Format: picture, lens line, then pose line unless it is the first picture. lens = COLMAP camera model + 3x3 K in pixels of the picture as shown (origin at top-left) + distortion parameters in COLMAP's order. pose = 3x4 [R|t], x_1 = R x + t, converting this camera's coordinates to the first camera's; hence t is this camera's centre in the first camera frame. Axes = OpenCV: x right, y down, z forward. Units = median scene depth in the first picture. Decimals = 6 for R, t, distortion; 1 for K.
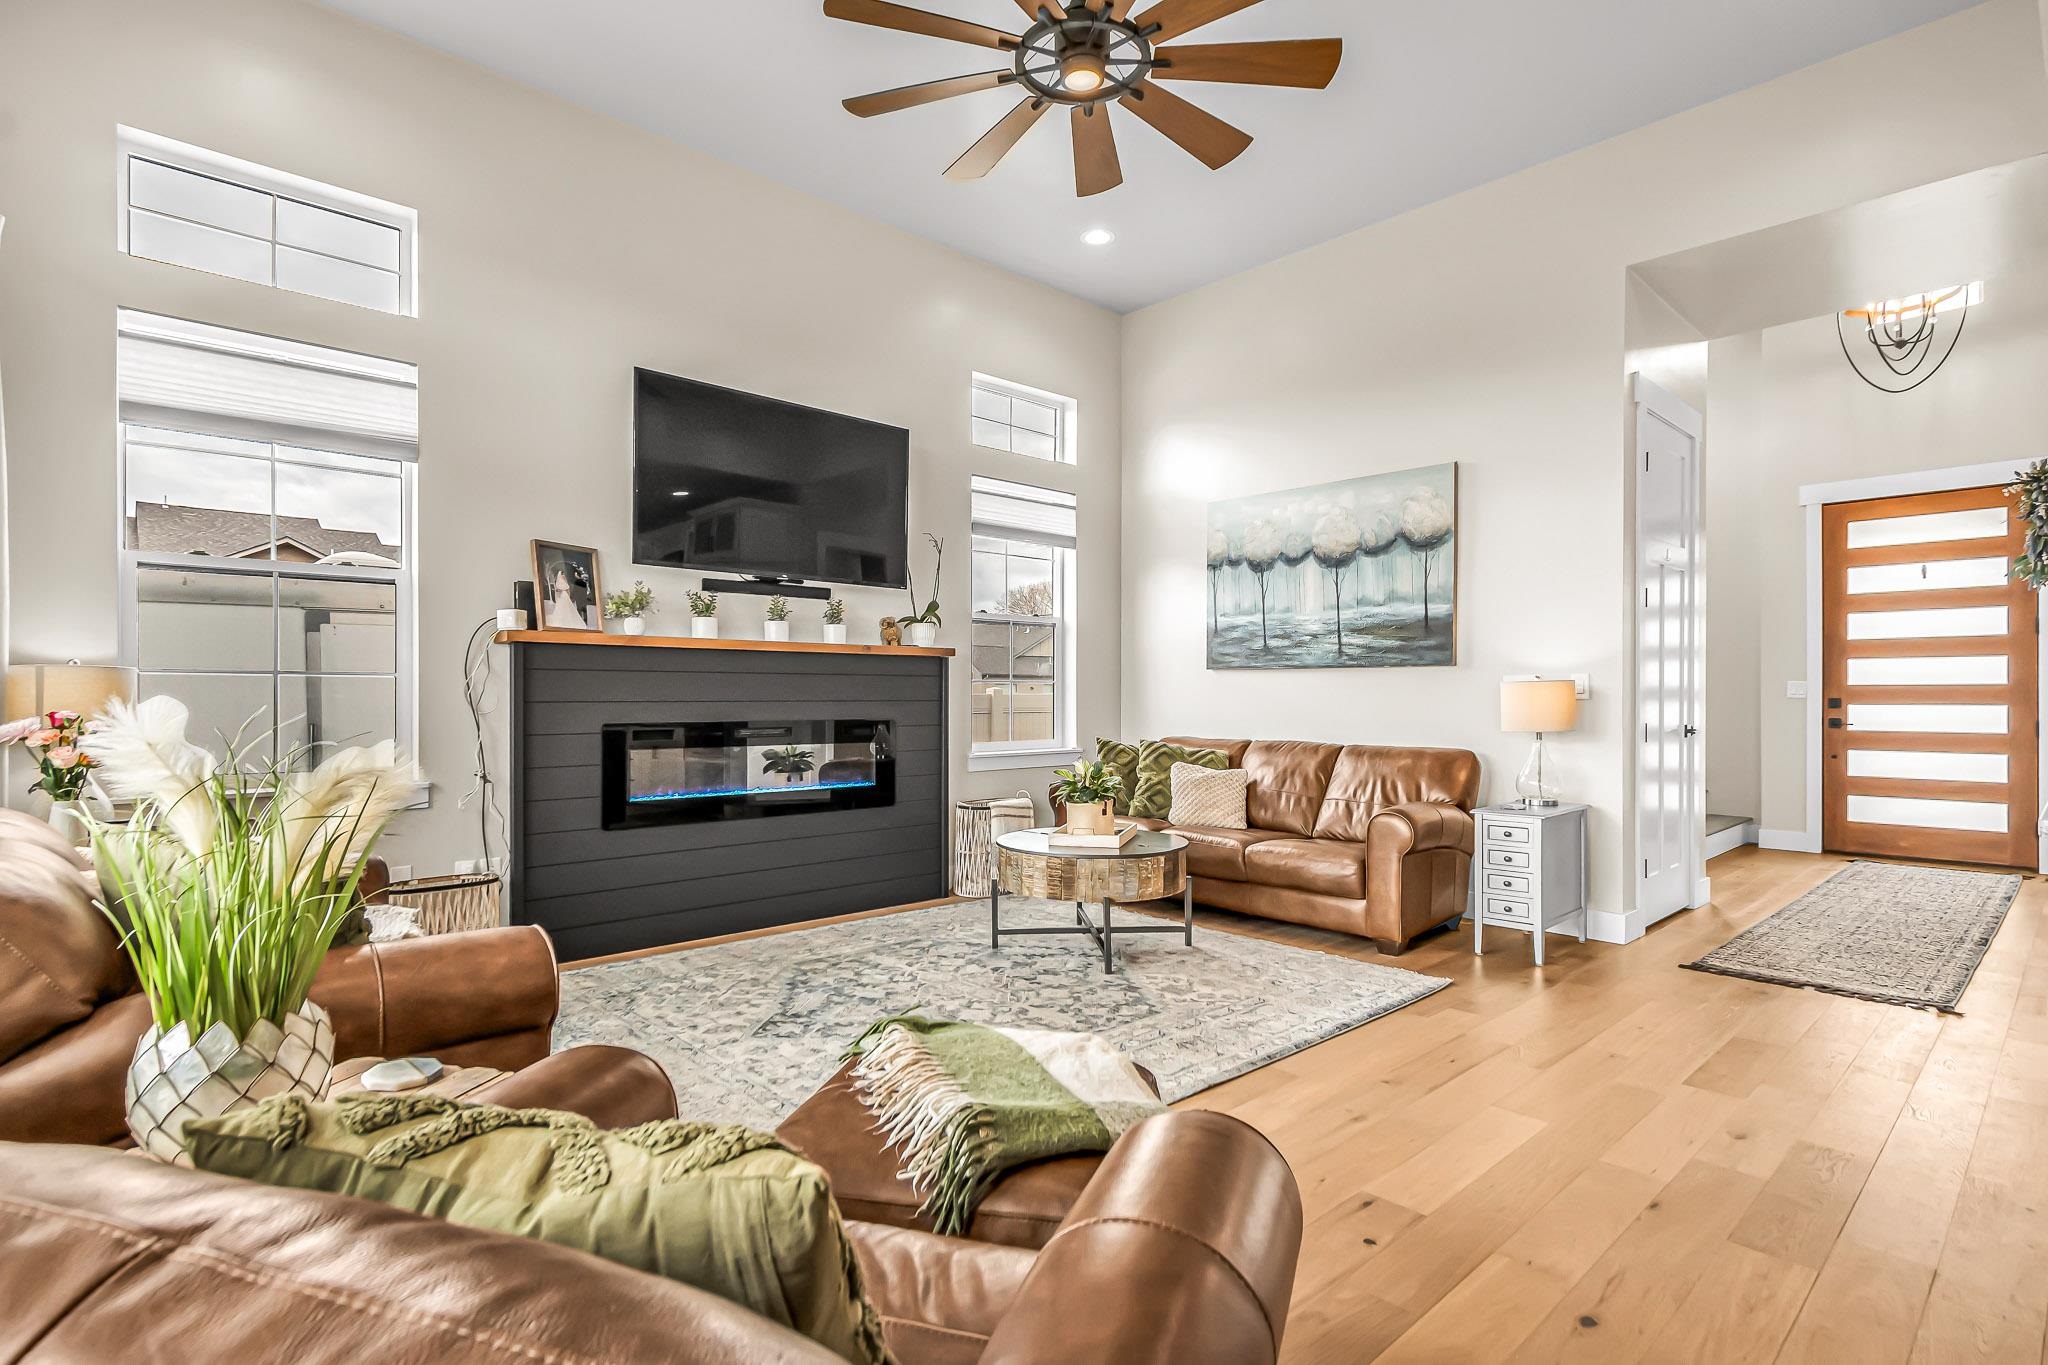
lens RADIAL K [[960.3, 0, 1014.6], [0, 960.3, 696.9], [0, 0, 1]] dist [-0.023670, 0.000135]
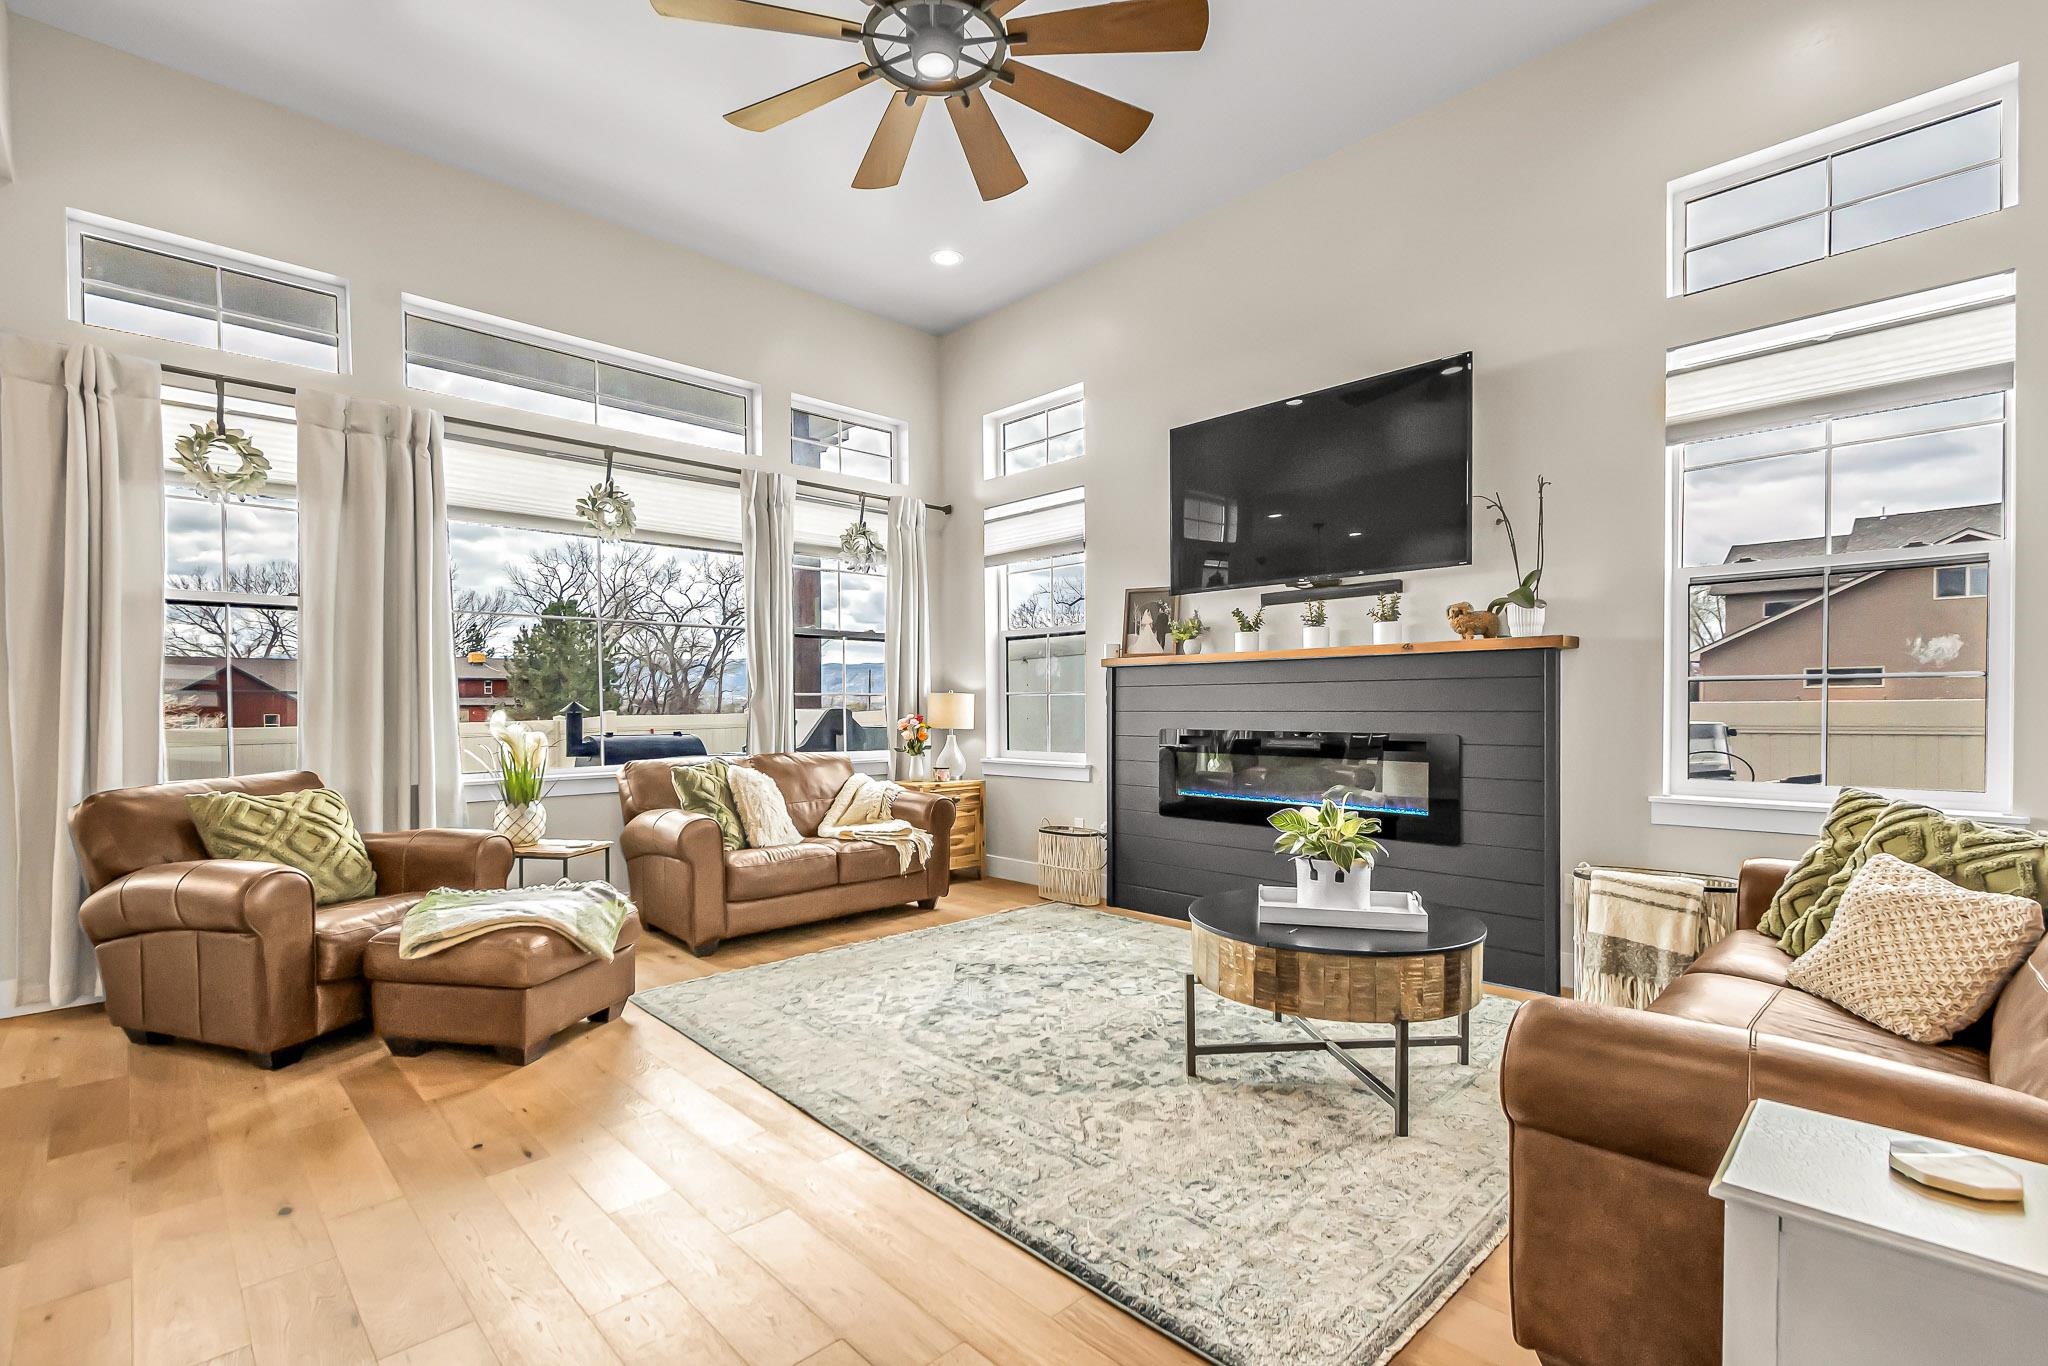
lens RADIAL K [[917.9, 0, 1010.7], [0, 917.9, 707.7], [0, 0, 1]] dist [0.003230, -0.000999]
pose [[0.038670, 0.010892, -0.999193, 0.617393], [0.014986, 0.999822, 0.011478, -0.013130], [0.999140, -0.015417, 0.038500, 0.619201]]
